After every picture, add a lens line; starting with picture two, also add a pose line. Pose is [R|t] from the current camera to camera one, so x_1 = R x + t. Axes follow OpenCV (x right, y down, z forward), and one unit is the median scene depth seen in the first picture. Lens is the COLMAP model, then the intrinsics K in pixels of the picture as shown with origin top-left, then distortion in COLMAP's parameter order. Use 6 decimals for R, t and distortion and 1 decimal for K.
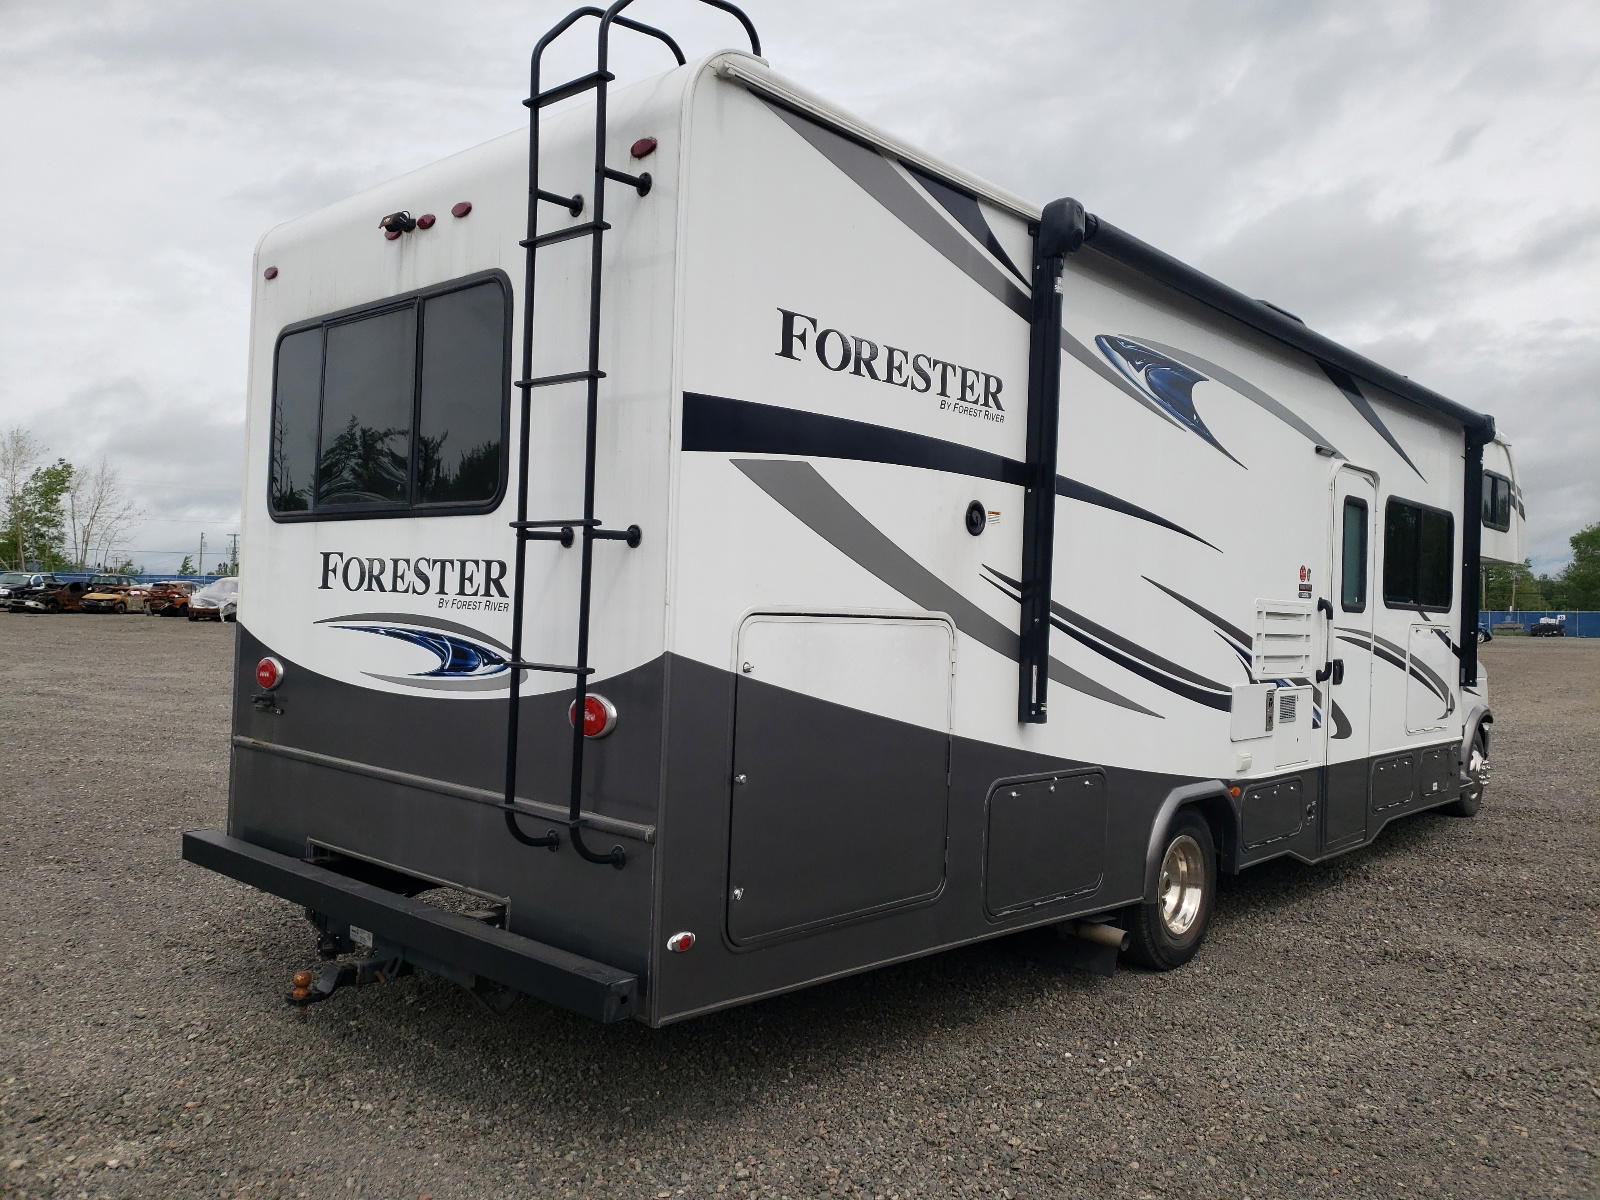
lens RADIAL K [[1259.0, 0, 802.0], [0, 1259.0, 597.0], [0, 0, 1]] dist [0.010176, -0.003242]
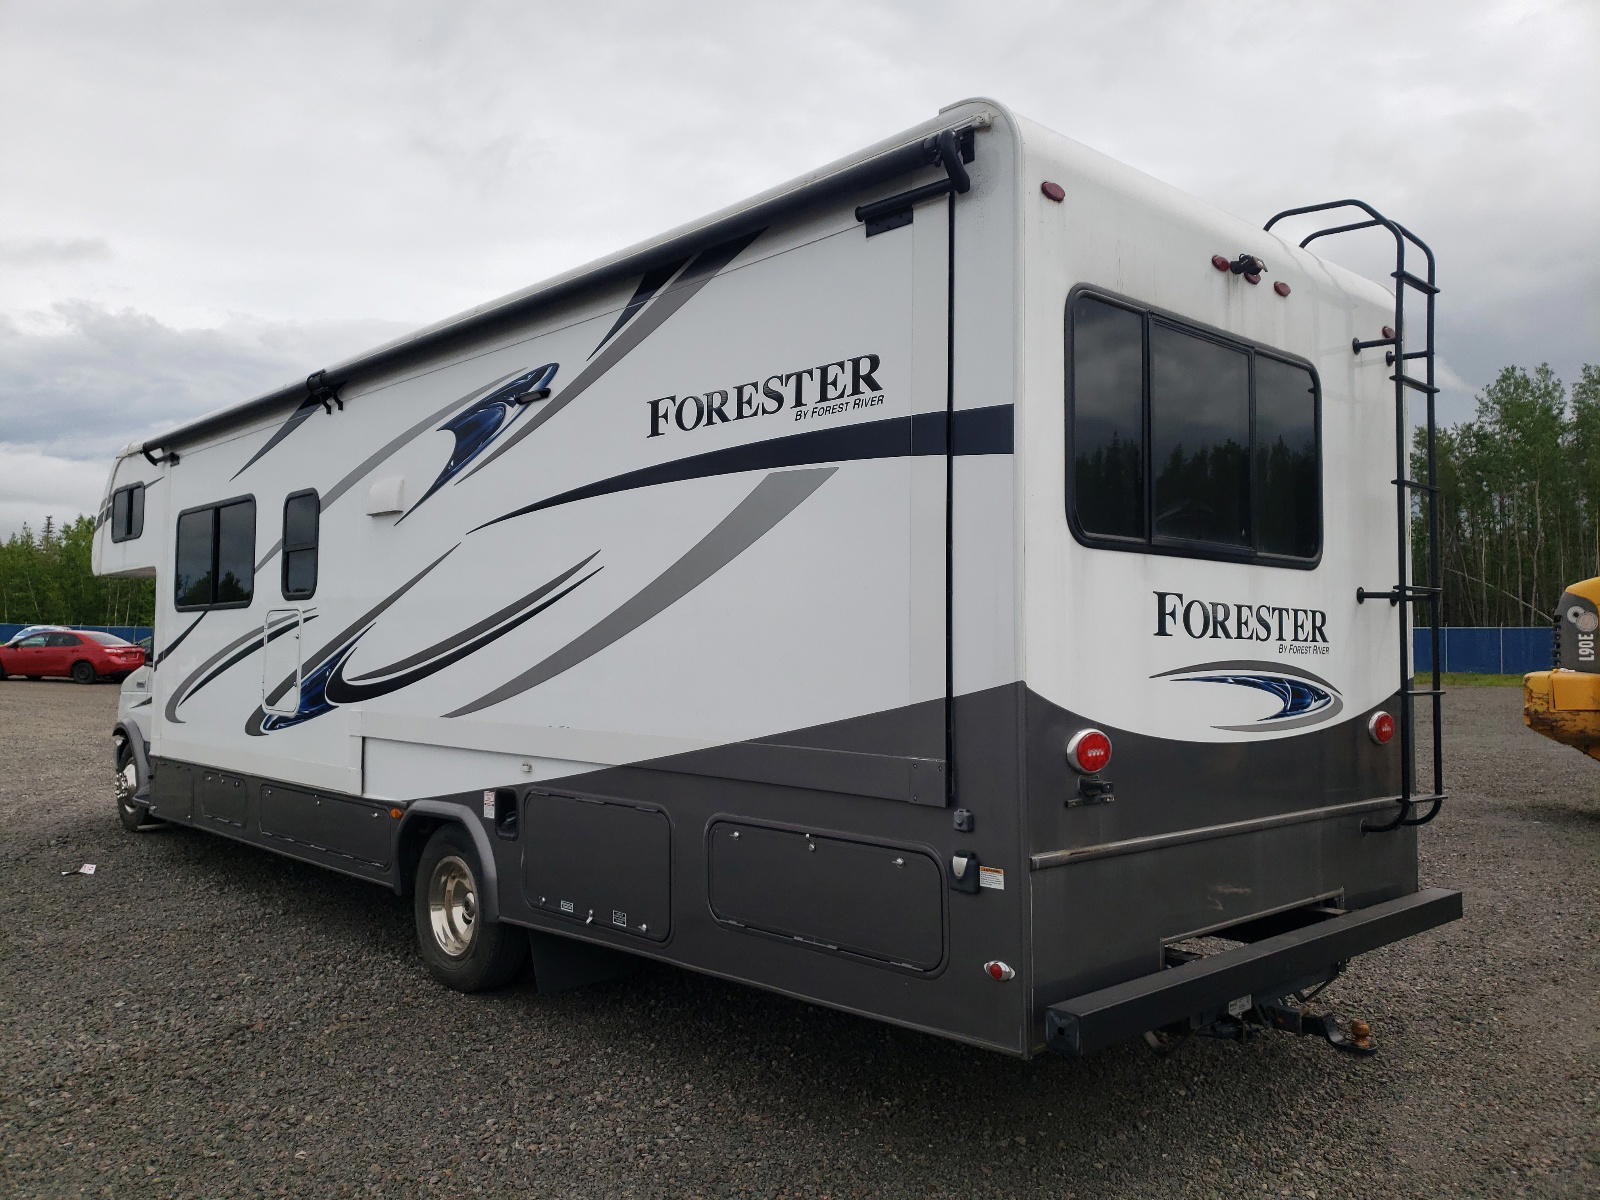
lens RADIAL K [[1259.0, 0, 801.1], [0, 1259.0, 603.2], [0, 0, 1]] dist [0.010176, -0.003242]
pose [[0.092986, 0.010226, 0.995615, -1.345520], [-0.006293, 0.999933, -0.009683, -0.020168], [-0.995648, -0.005365, 0.093044, 1.265906]]
